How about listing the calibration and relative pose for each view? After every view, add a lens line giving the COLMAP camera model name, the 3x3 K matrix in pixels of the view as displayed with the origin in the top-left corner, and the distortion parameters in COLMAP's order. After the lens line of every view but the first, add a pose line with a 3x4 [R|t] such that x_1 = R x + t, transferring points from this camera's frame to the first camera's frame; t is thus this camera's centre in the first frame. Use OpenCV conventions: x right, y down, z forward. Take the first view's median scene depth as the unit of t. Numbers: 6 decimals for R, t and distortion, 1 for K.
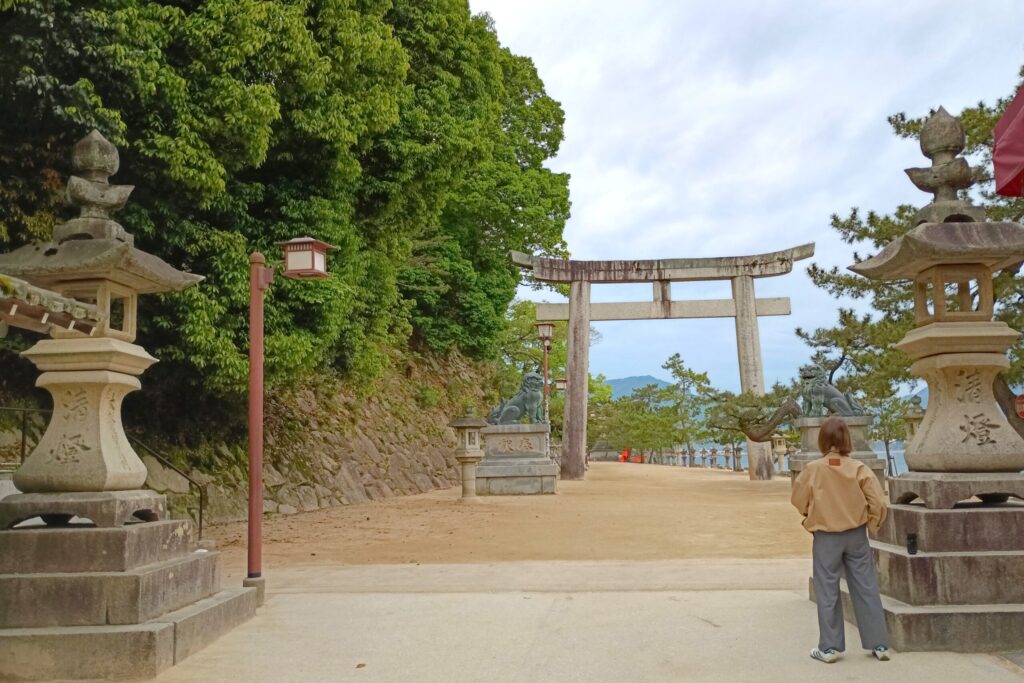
lens RADIAL K [[842.8, 0, 512.9], [0, 842.8, 341.7], [0, 0, 1]] dist [0.002935, -0.001541]
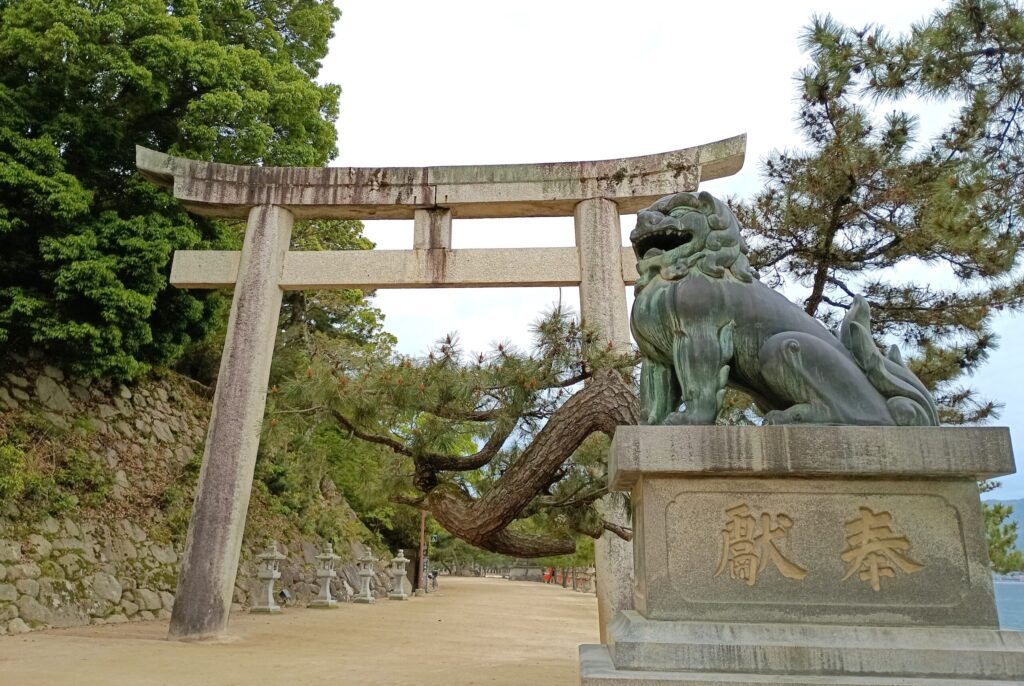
lens RADIAL K [[733.6, 0, 511.3], [0, 733.6, 342.9], [0, 0, 1]] dist [0.031684, 0.000299]
pose [[0.999471, 0.031286, -0.008883, 0.229325], [-0.032317, 0.986072, -0.163149, 0.071246], [0.003655, 0.163350, 0.986561, 0.596987]]
